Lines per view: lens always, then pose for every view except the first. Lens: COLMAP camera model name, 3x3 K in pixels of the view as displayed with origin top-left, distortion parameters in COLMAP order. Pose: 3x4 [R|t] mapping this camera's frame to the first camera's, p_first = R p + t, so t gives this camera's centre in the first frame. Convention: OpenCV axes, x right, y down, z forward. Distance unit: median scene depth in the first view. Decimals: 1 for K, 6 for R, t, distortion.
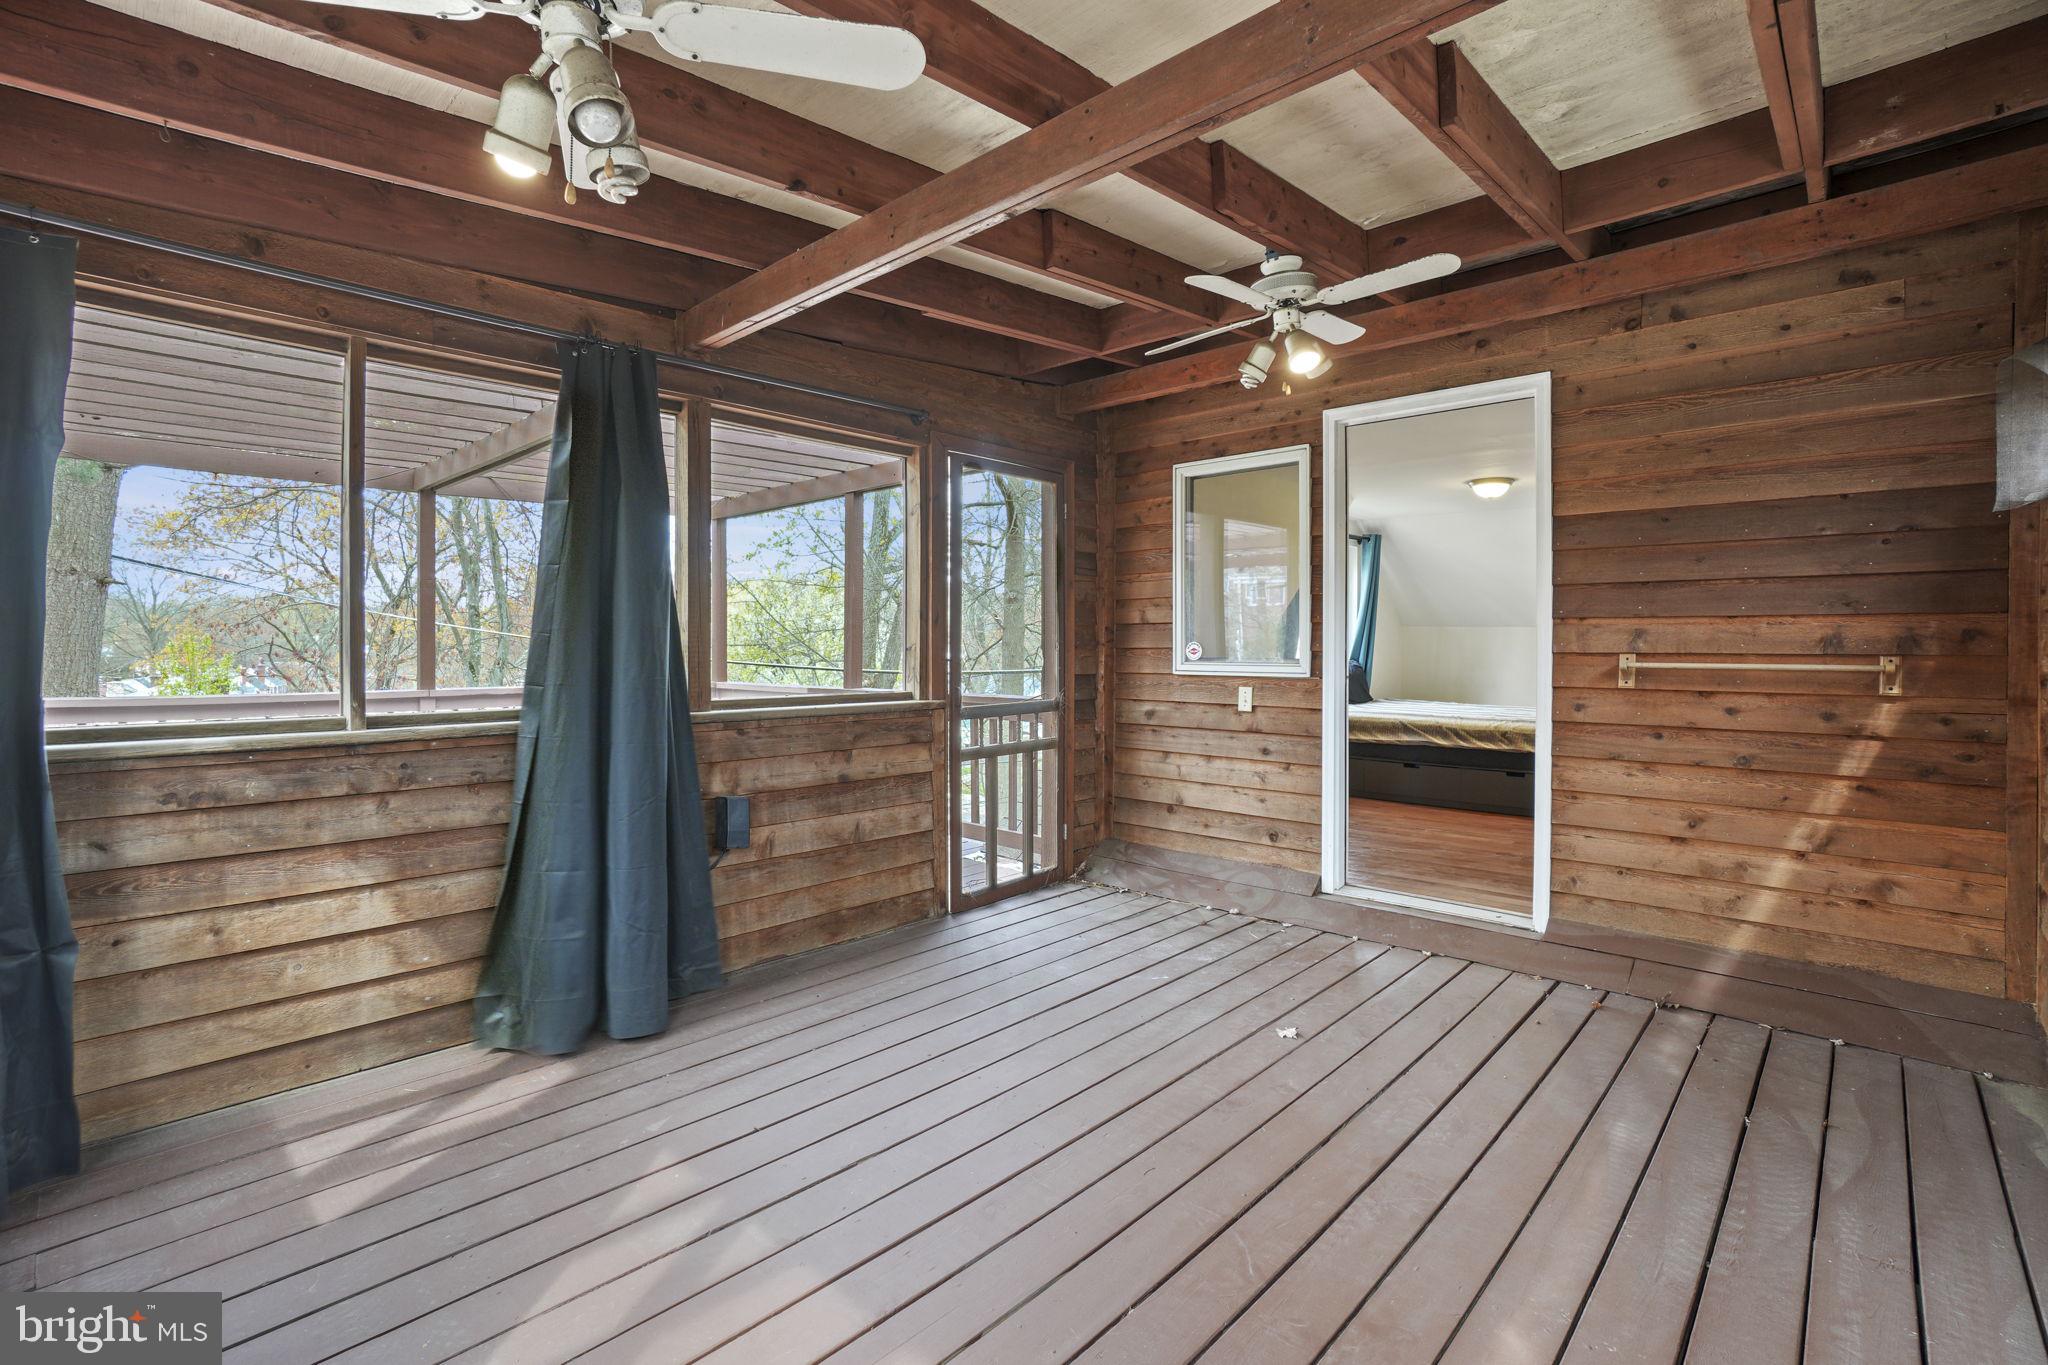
lens RADIAL K [[919.5, 0, 1010.6], [0, 919.5, 660.9], [0, 0, 1]] dist [-0.001569, -0.000114]
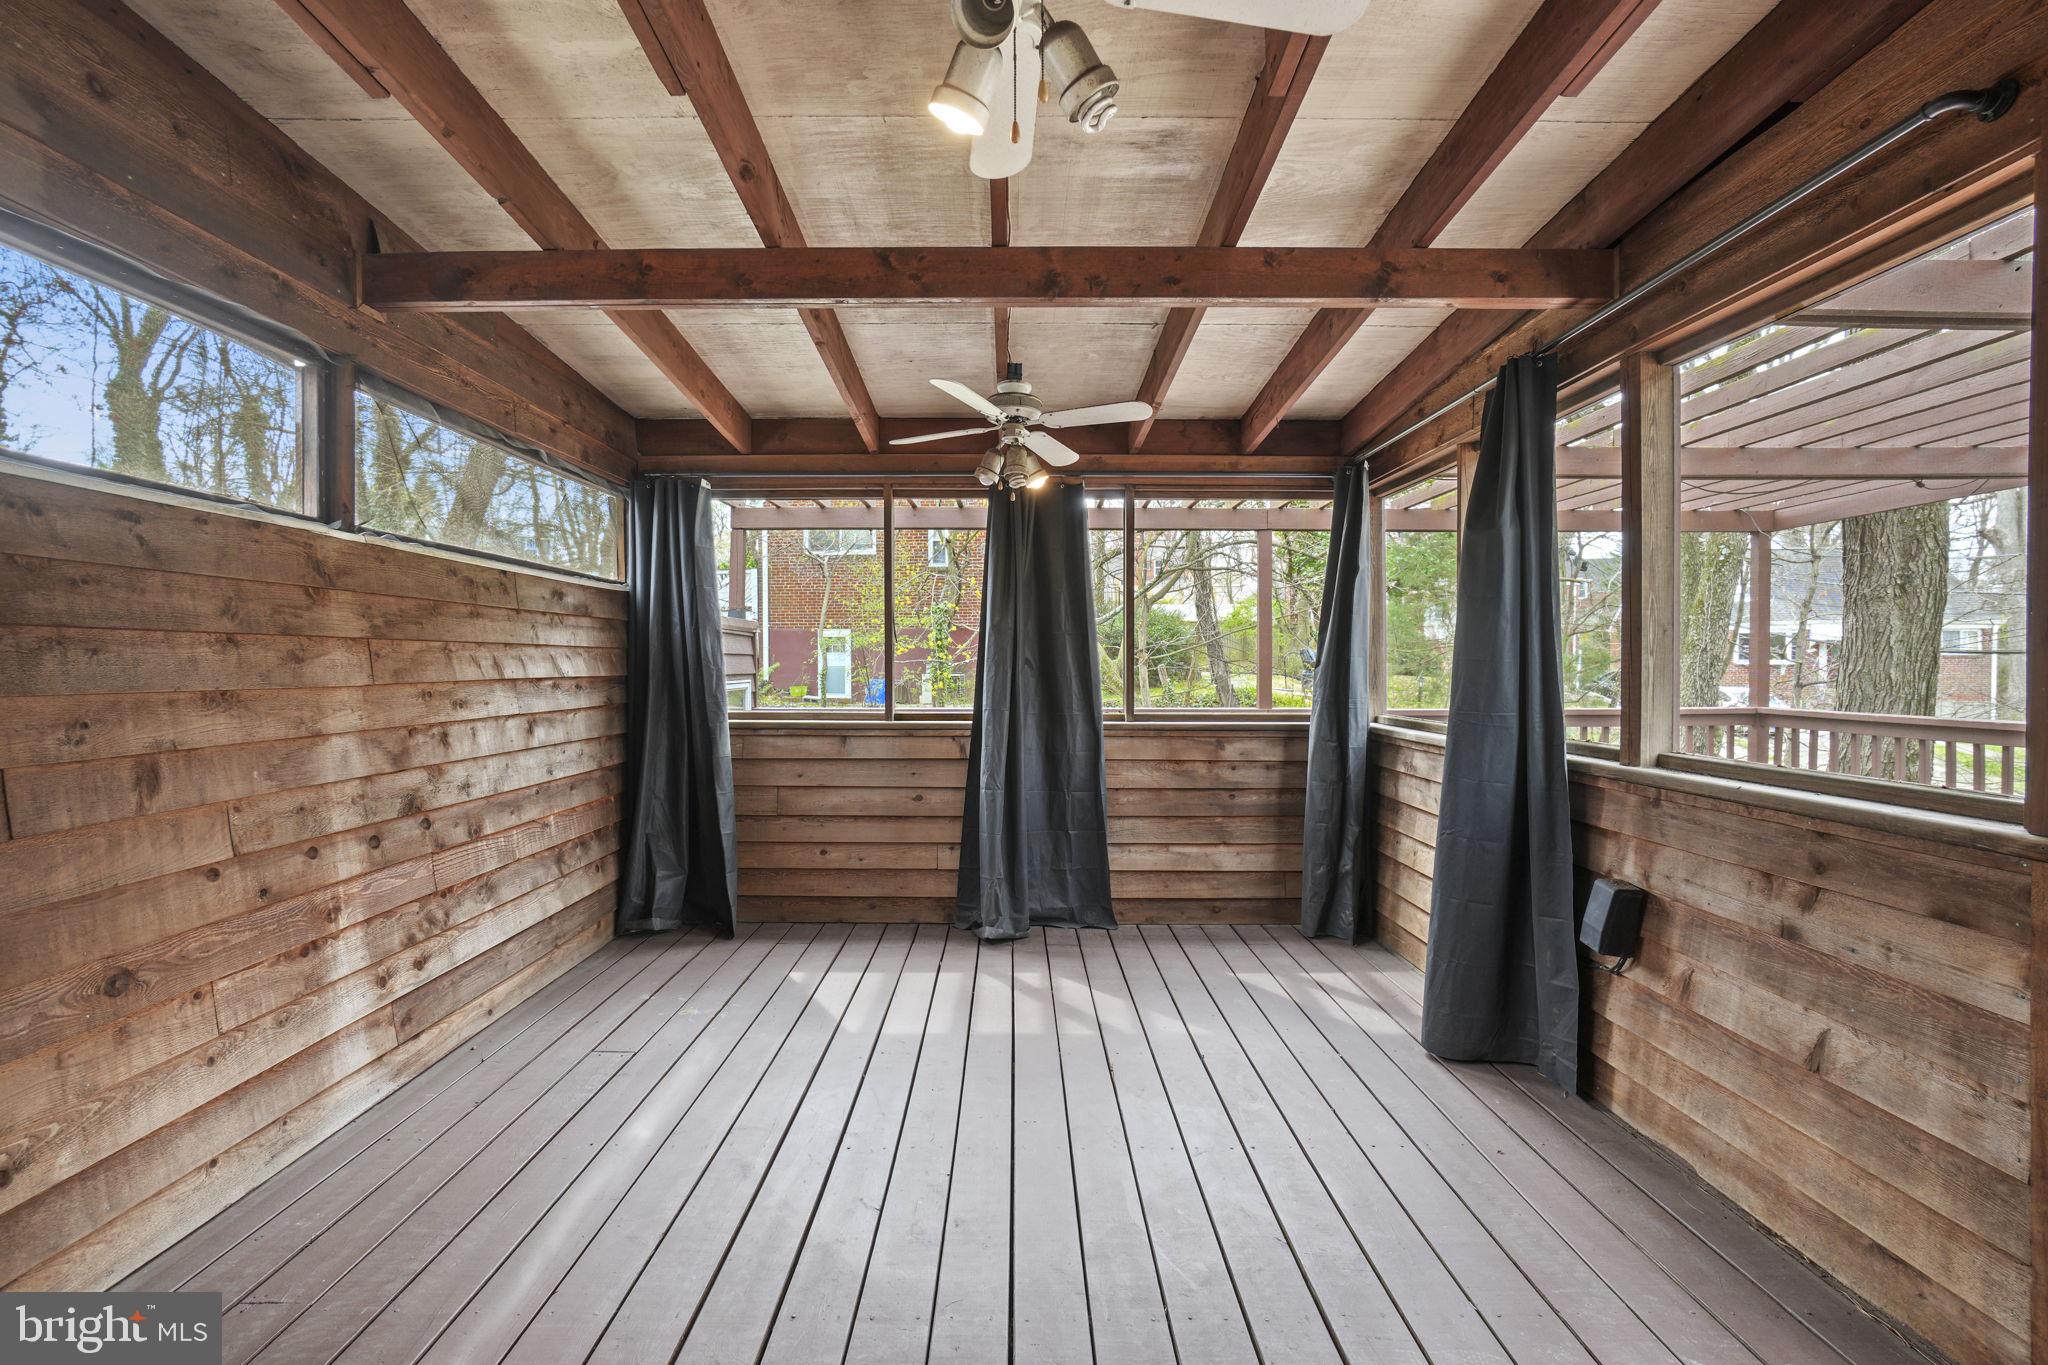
lens RADIAL K [[919.5, 0, 1010.6], [0, 919.5, 660.9], [0, 0, 1]] dist [-0.001569, -0.000114]
pose [[-0.713256, -0.002573, -0.700899, 0.910730], [0.000753, 0.999990, -0.004438, -0.049569], [0.700903, -0.003693, -0.713247, 1.908156]]
